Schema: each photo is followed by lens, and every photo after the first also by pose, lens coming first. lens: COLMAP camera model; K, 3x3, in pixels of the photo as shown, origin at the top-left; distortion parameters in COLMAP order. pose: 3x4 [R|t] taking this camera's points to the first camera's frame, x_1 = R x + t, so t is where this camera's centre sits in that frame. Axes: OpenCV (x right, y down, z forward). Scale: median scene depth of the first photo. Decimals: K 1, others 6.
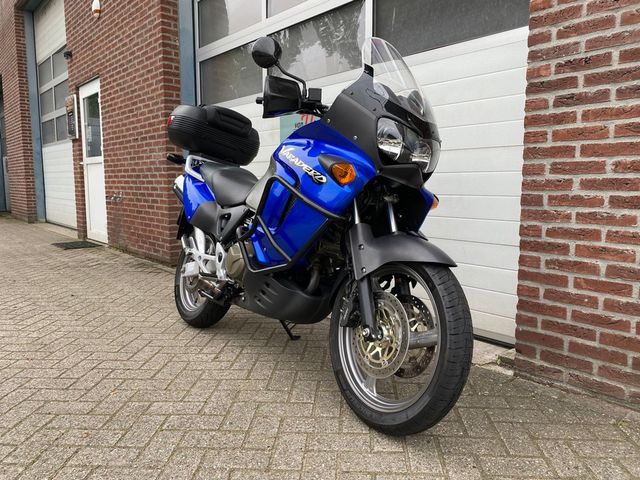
lens RADIAL K [[487.3, 0, 319.7], [0, 487.3, 237.0], [0, 0, 1]] dist [0.036318, -0.038594]
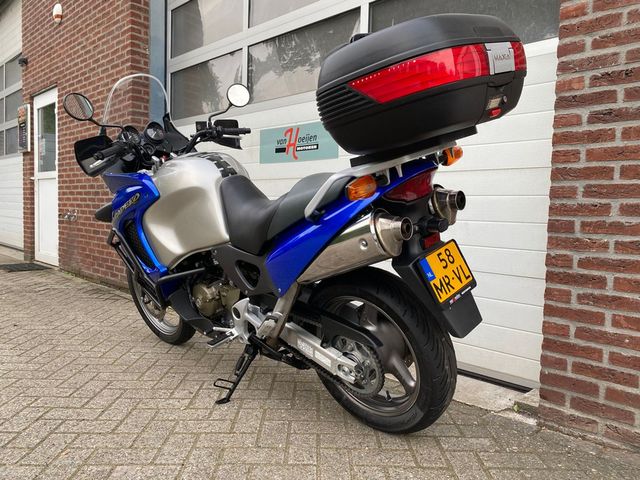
lens RADIAL K [[487.3, 0, 318.3], [0, 487.3, 239.6], [0, 0, 1]] dist [0.036318, -0.038594]
pose [[0.996358, 0.023829, 0.081869, -0.074519], [-0.019689, 0.998504, -0.051005, 0.002885], [-0.082961, 0.049208, 0.995337, 0.138292]]
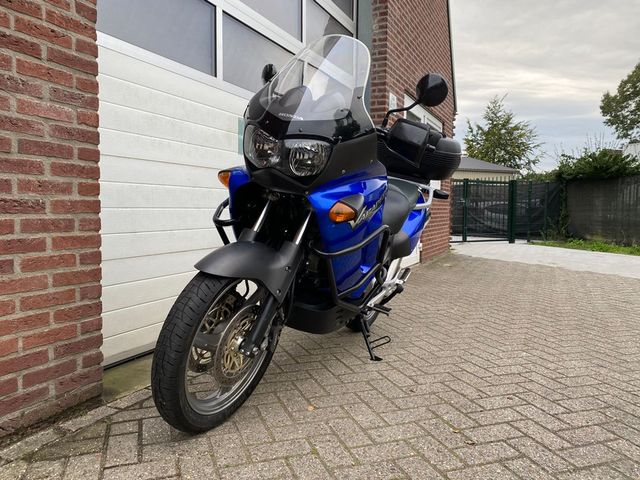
lens RADIAL K [[487.3, 0, 317.2], [0, 487.3, 238.3], [0, 0, 1]] dist [0.036318, -0.038594]
pose [[-0.407925, -0.059498, 0.911075, -1.618640], [0.094886, 0.989708, 0.107117, -0.214474], [-0.908071, 0.130144, -0.398081, 2.181165]]
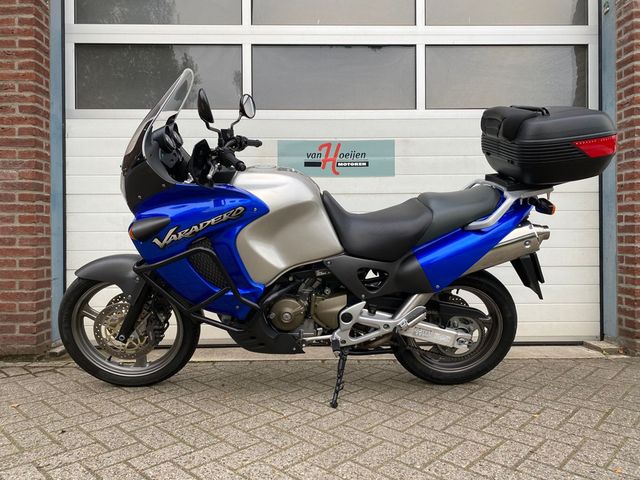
lens RADIAL K [[487.3, 0, 316.9], [0, 487.3, 236.0], [0, 0, 1]] dist [0.036318, -0.038594]
pose [[0.636268, -0.002151, 0.771465, -1.213780], [0.090487, 0.993302, -0.071861, -0.034181], [-0.766143, 0.115531, 0.632201, 0.762714]]
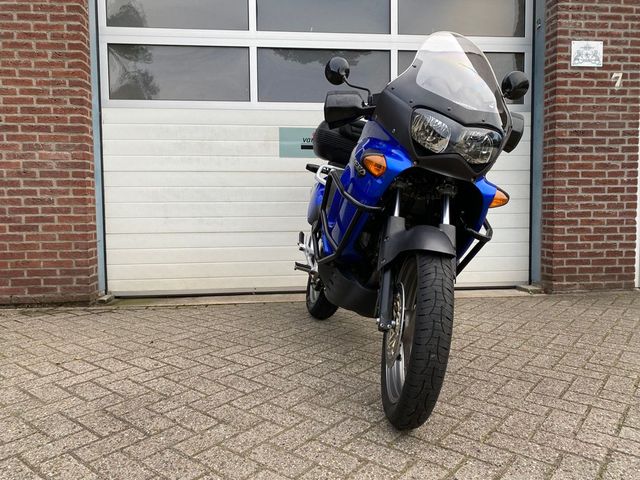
lens RADIAL K [[487.3, 0, 316.0], [0, 487.3, 236.4], [0, 0, 1]] dist [0.036318, -0.038594]
pose [[0.574007, -0.050664, 0.817282, -1.575284], [0.100184, 0.994931, -0.008687, -0.006498], [-0.812699, 0.086865, 0.576173, 0.632911]]
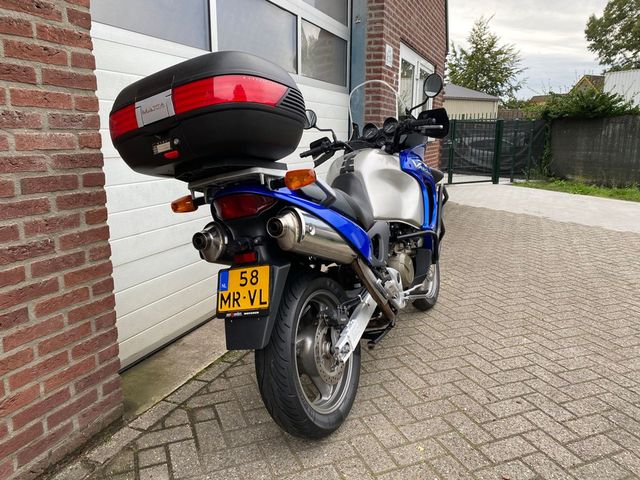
lens RADIAL K [[487.3, 0, 321.5], [0, 487.3, 237.9], [0, 0, 1]] dist [0.036318, -0.038594]
pose [[-0.456038, -0.189300, 0.869595, -1.544825], [0.093836, 0.961442, 0.258504, -0.380927], [-0.884999, 0.199487, -0.420691, 2.209141]]
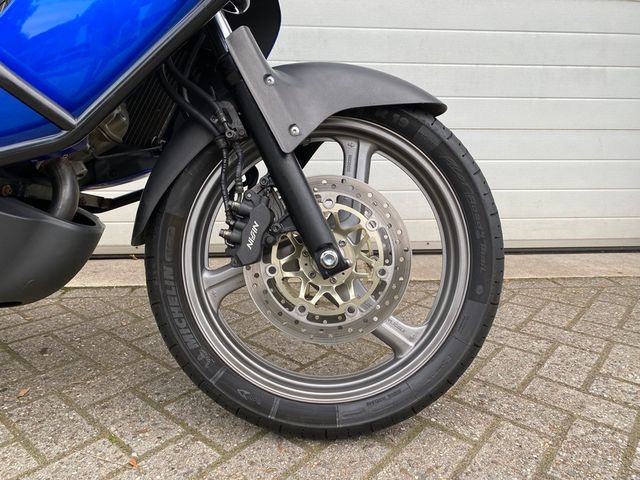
lens RADIAL K [[487.3, 0, 320.7], [0, 487.3, 241.3], [0, 0, 1]] dist [0.036318, -0.038594]
pose [[0.580649, -0.188154, 0.792114, -0.727179], [0.081550, 0.981477, 0.173355, 0.013004], [-0.810060, -0.036062, 0.585238, 1.098313]]
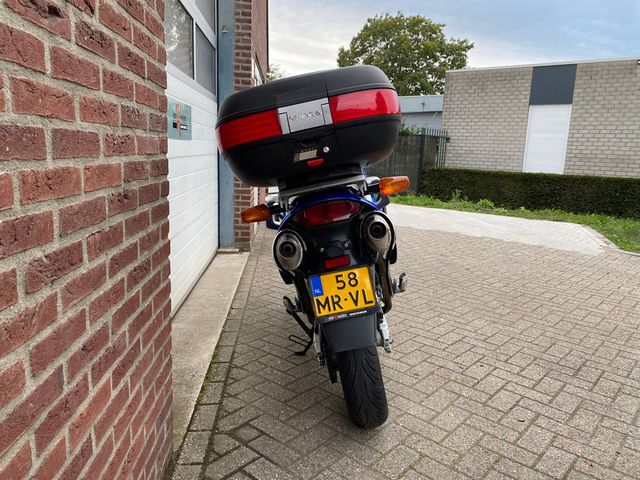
lens RADIAL K [[487.3, 0, 326.5], [0, 487.3, 239.2], [0, 0, 1]] dist [0.036318, -0.038594]
pose [[-0.809275, -0.136161, 0.571431, -1.276709], [0.028412, 0.962554, 0.269597, -0.413179], [-0.586742, 0.234414, -0.775102, 2.599411]]
